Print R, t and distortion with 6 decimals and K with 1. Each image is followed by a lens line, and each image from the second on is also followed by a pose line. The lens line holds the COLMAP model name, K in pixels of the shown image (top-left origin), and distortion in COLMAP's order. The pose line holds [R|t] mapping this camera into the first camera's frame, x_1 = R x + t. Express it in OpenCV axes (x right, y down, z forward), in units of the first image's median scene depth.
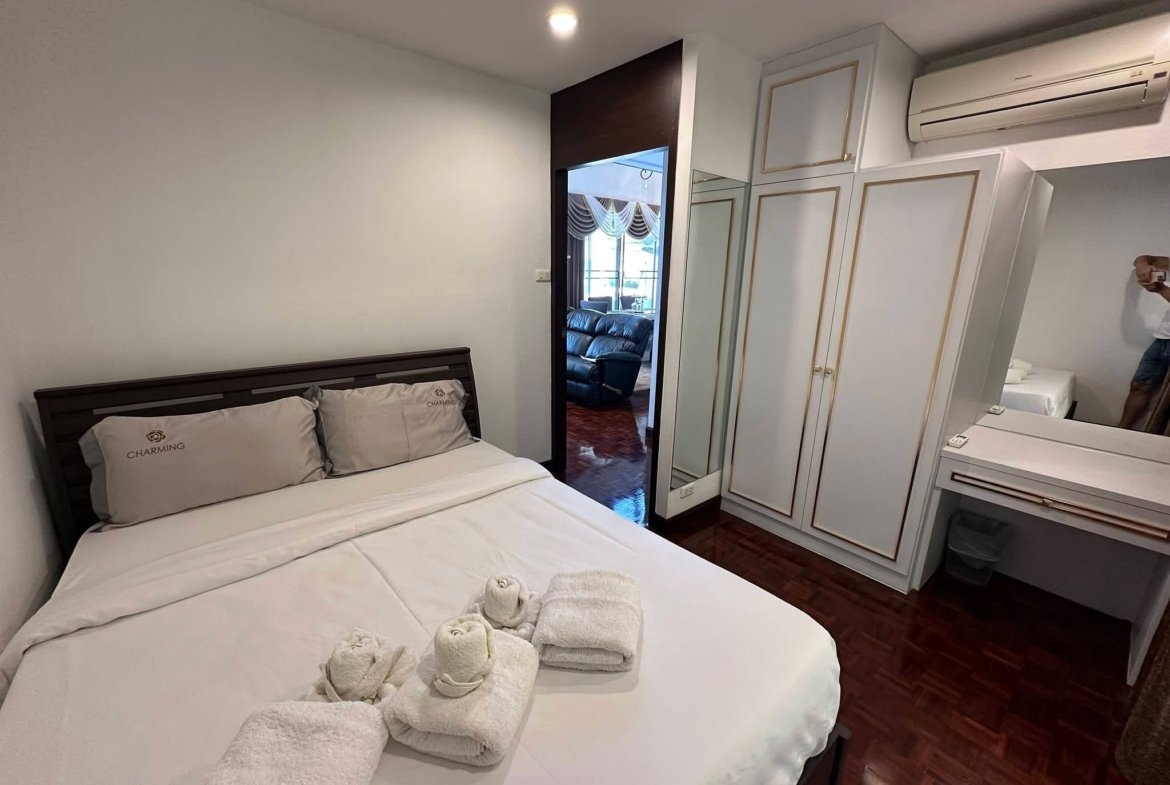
lens RADIAL K [[462.6, 0, 587.1], [0, 462.6, 390.5], [0, 0, 1]] dist [-0.004178, 0.000667]
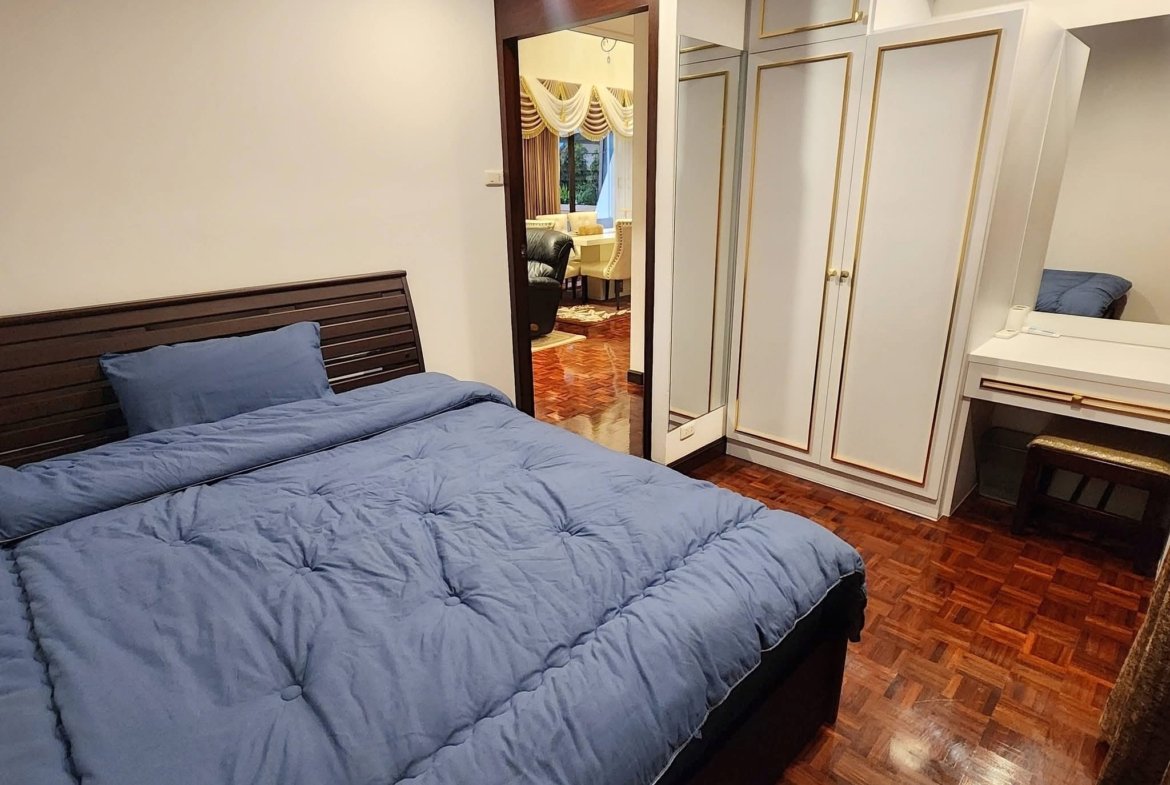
lens RADIAL K [[632.3, 0, 581.9], [0, 632.3, 393.4], [0, 0, 1]] dist [0.002103, -0.000215]
pose [[0.994551, -0.062620, 0.083351, -0.079051], [0.057429, 0.996342, 0.063282, 0.077460], [-0.087009, -0.058150, 0.994509, -0.146887]]
